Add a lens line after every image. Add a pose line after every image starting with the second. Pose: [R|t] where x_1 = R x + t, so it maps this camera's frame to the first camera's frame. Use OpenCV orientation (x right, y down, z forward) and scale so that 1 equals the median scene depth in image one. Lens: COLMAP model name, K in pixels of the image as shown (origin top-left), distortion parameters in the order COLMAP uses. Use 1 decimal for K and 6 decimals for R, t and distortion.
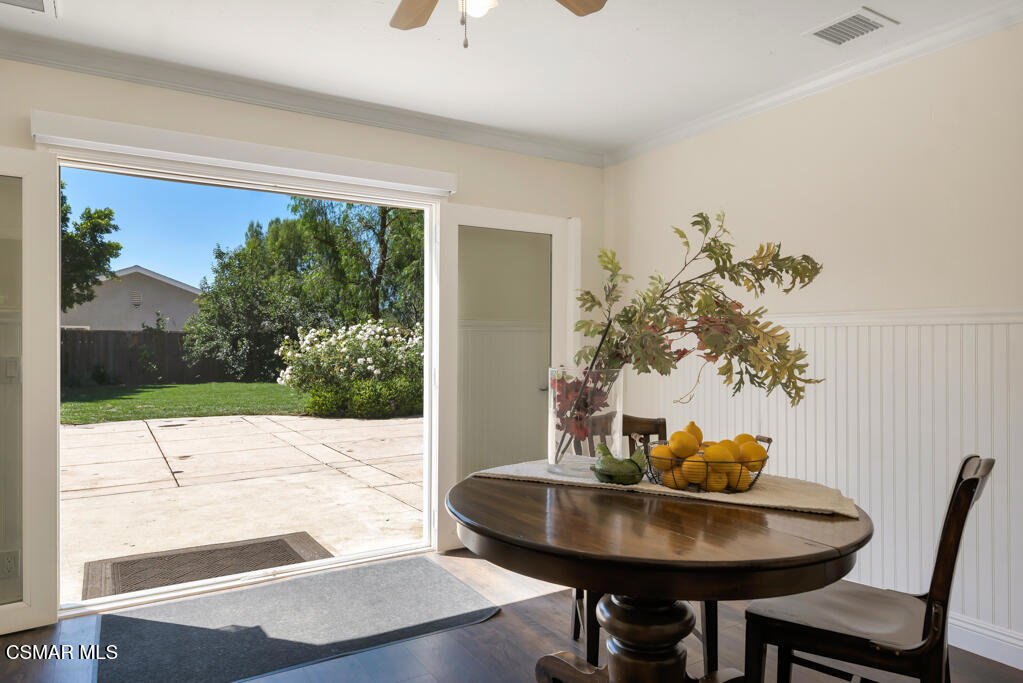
lens RADIAL K [[669.5, 0, 501.6], [0, 669.5, 340.7], [0, 0, 1]] dist [-0.000639, -0.003079]
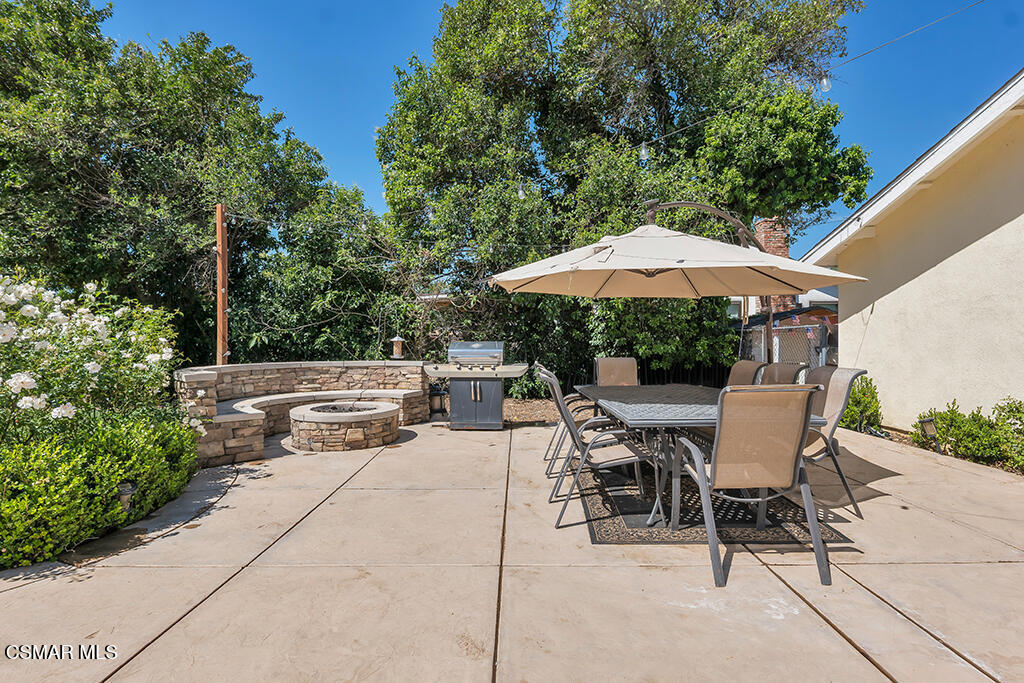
lens RADIAL K [[504.8, 0, 508.6], [0, 504.8, 342.3], [0, 0, 1]] dist [0.001510, -0.000192]
pose [[0.525508, -0.006062, 0.850767, -1.744881], [-0.002545, 0.999959, 0.008697, 0.038737], [-0.850785, -0.006736, 0.525471, 4.042967]]
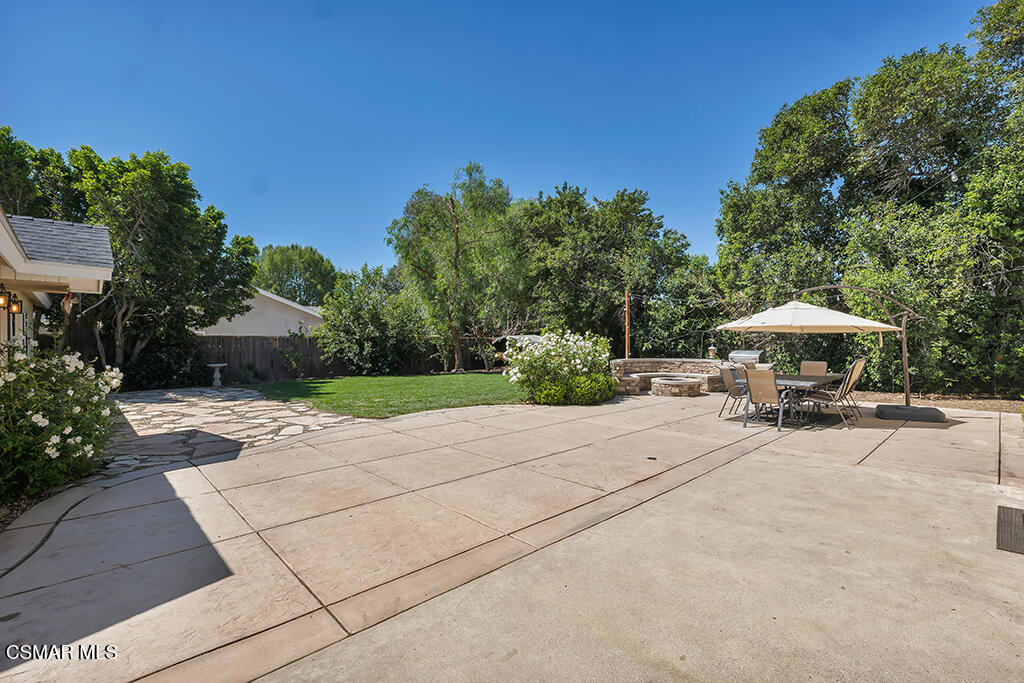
lens RADIAL K [[465.1, 0, 506.8], [0, 465.1, 339.7], [0, 0, 1]] dist [0.000023, -0.000912]
pose [[0.977828, -0.004574, 0.209361, -3.259965], [0.003158, 0.999970, 0.007095, -0.133358], [-0.209387, -0.006276, 0.977813, 0.707742]]
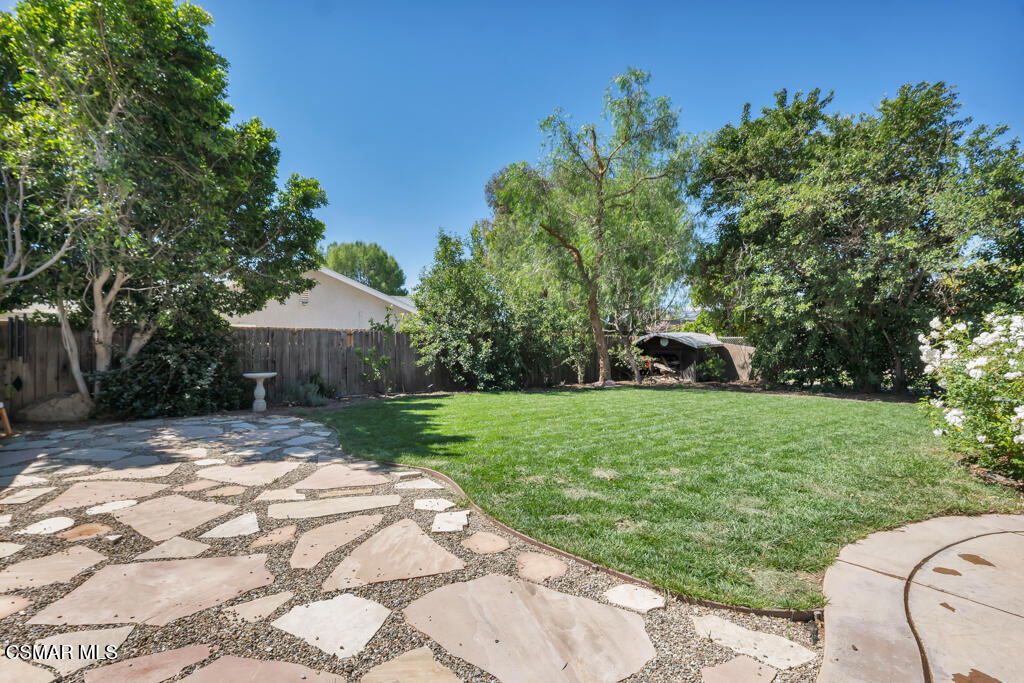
lens RADIAL K [[465.1, 0, 505.9], [0, 465.1, 340.6], [0, 0, 1]] dist [0.000023, -0.000912]
pose [[0.995302, 0.000853, 0.096811, -4.360981], [-0.001094, 0.999996, 0.002440, -0.026112], [-0.096809, -0.002534, 0.995300, 4.409892]]
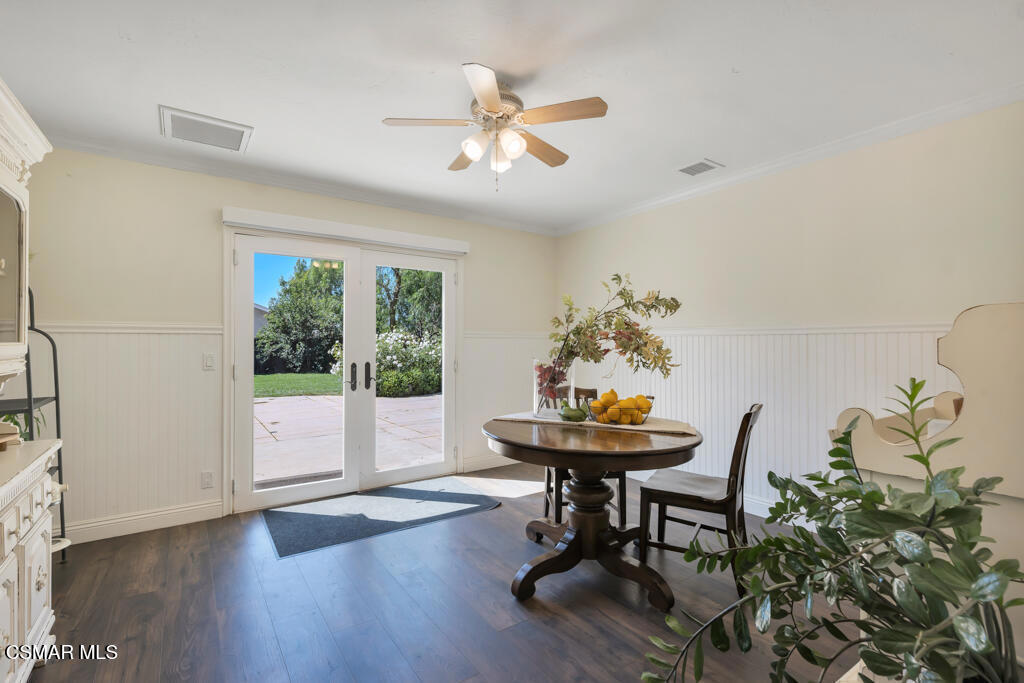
lens RADIAL K [[465.1, 0, 519.1], [0, 465.1, 345.0], [0, 0, 1]] dist [0.000023, -0.000912]
pose [[0.996416, -0.001875, 0.084565, -0.071324], [0.001635, 0.999994, 0.002915, -0.001682], [-0.084570, -0.002766, 0.996414, -0.229369]]
